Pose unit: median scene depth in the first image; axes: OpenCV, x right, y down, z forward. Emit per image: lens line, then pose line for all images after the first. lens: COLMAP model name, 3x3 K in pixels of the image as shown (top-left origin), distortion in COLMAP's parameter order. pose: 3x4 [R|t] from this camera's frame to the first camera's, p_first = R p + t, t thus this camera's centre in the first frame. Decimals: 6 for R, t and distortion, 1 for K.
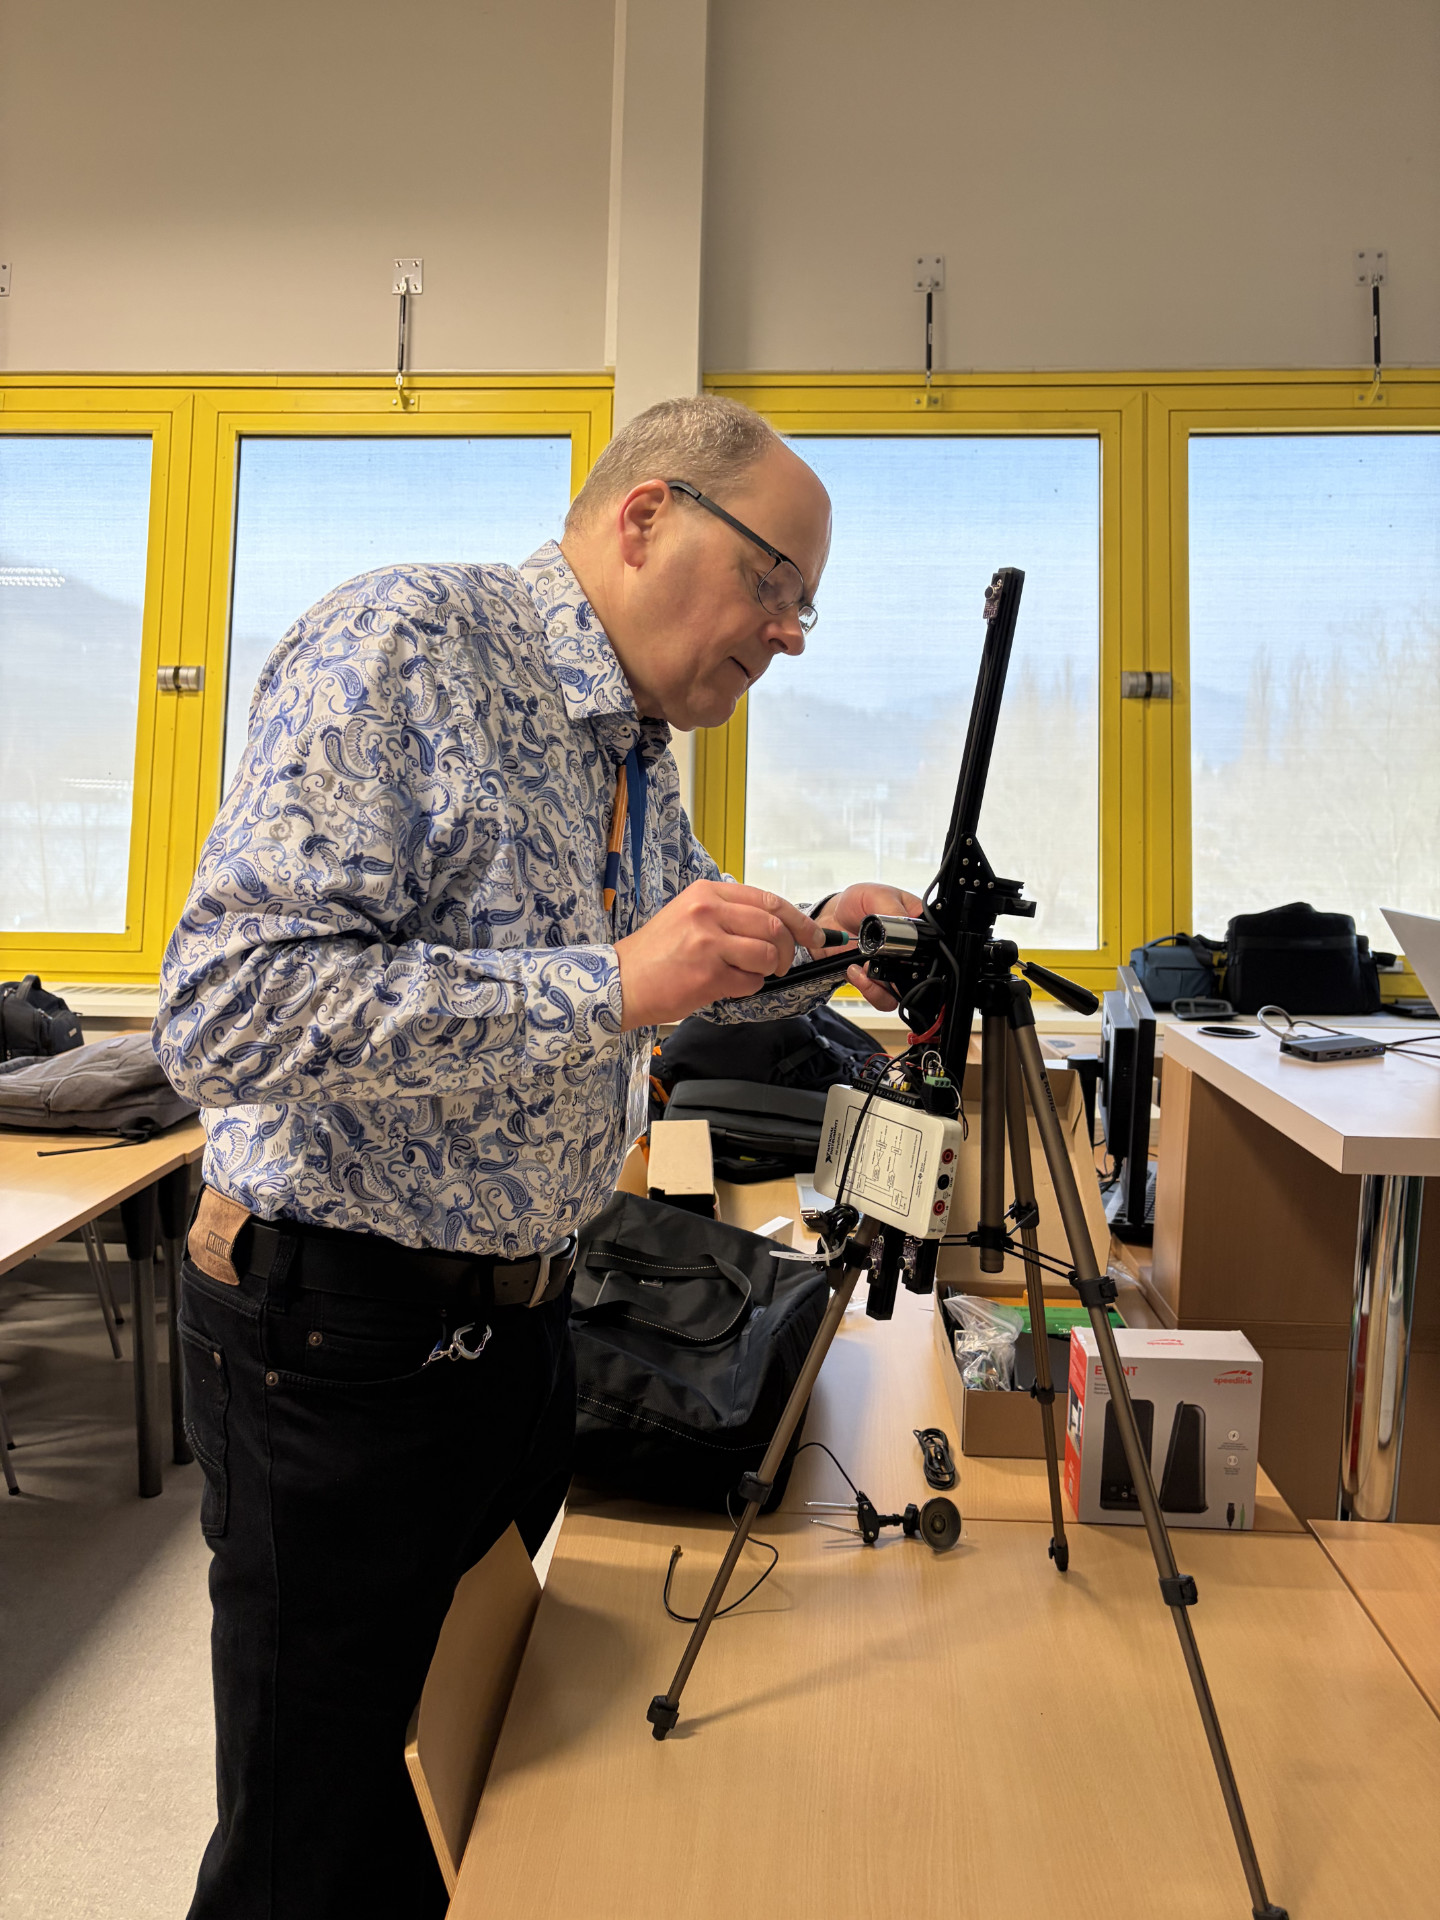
lens RADIAL K [[1434.4, 0, 740.1], [0, 1434.4, 968.2], [0, 0, 1]] dist [0.043493, -0.038703]
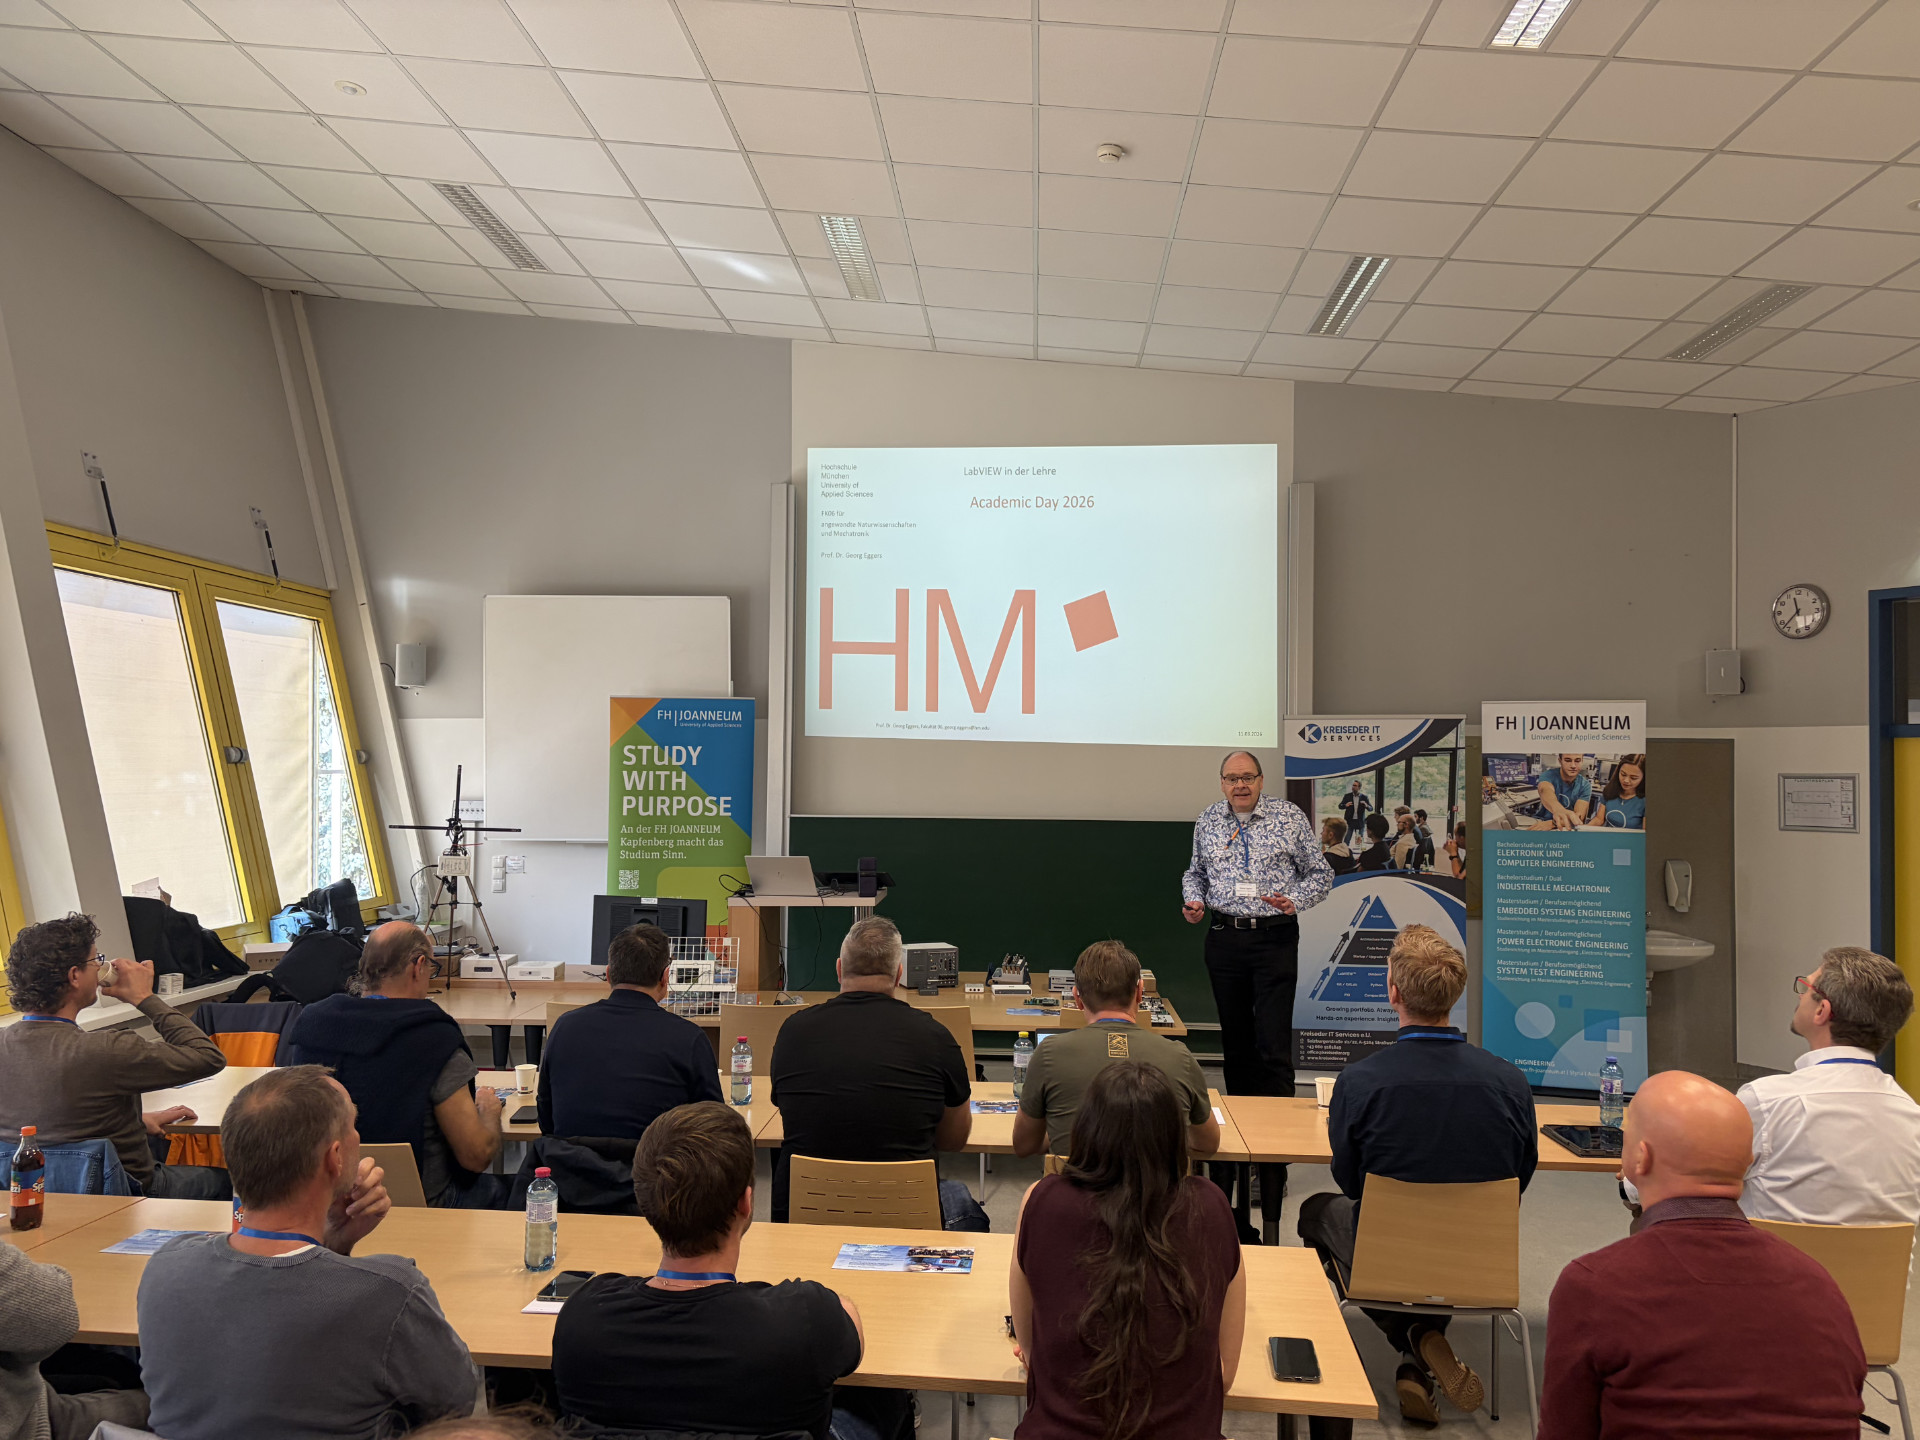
lens RADIAL K [[1434.4, 0, 962.0], [0, 1434.4, 716.8], [0, 0, 1]] dist [0.043493, -0.038703]
pose [[0.006730, 0.024570, 0.999675, -1.320149], [0.125267, 0.991802, -0.025220, -0.096396], [-0.992100, 0.125396, 0.003597, 0.193384]]
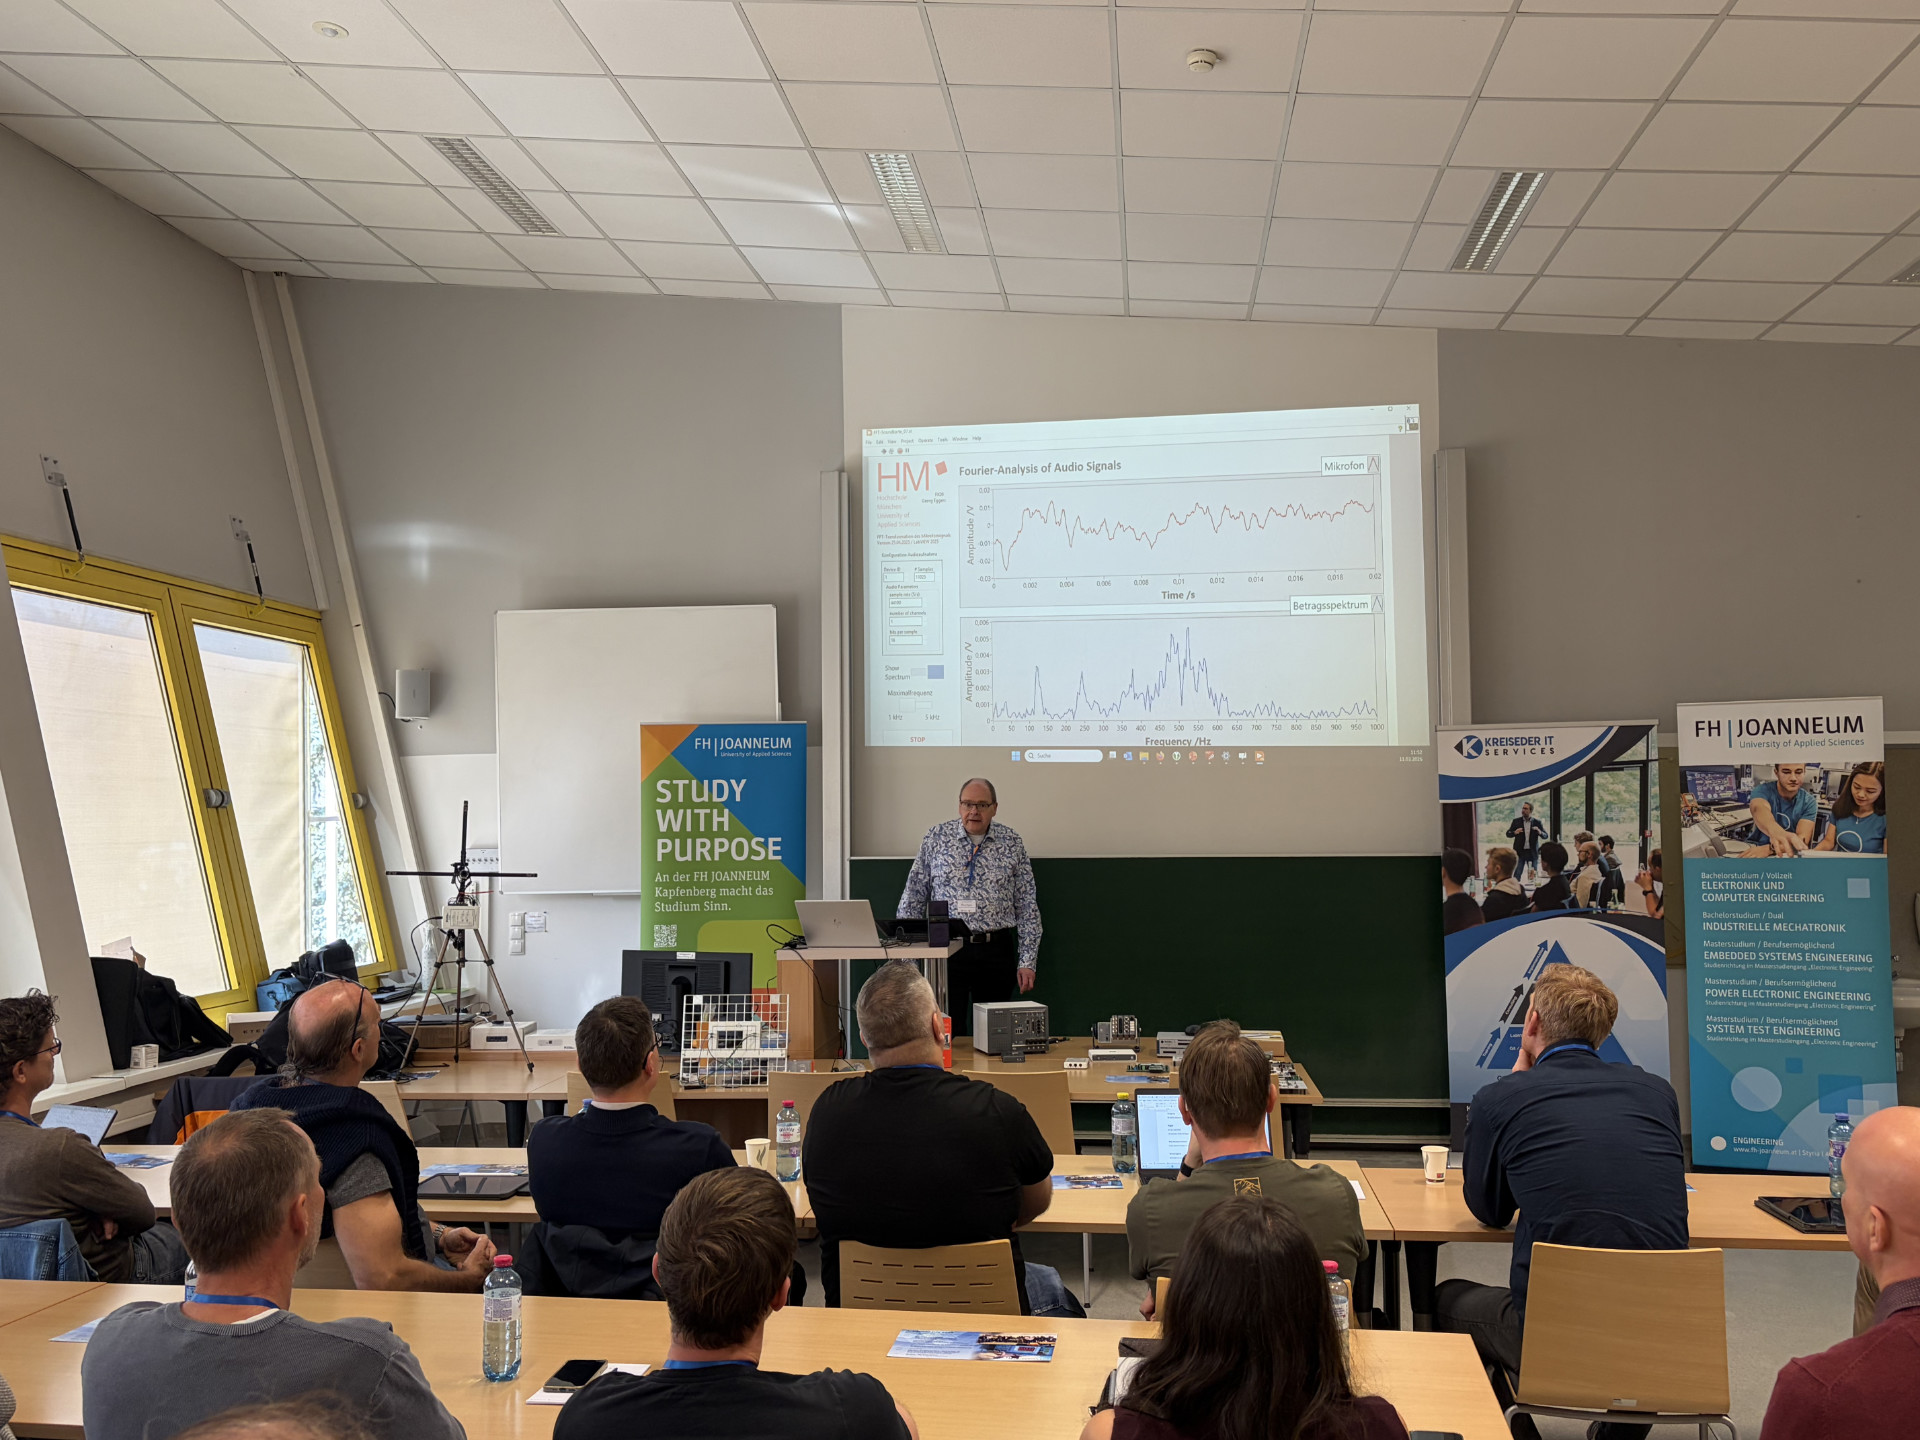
lens RADIAL K [[1691.8, 0, 962.3], [0, 1691.8, 721.0], [0, 0, 1]] dist [0.028588, -0.002320]
pose [[0.066977, 0.046489, 0.996671, -1.318103], [0.146050, 0.987697, -0.055886, -0.072072], [-0.987007, 0.149307, 0.059363, 0.182279]]
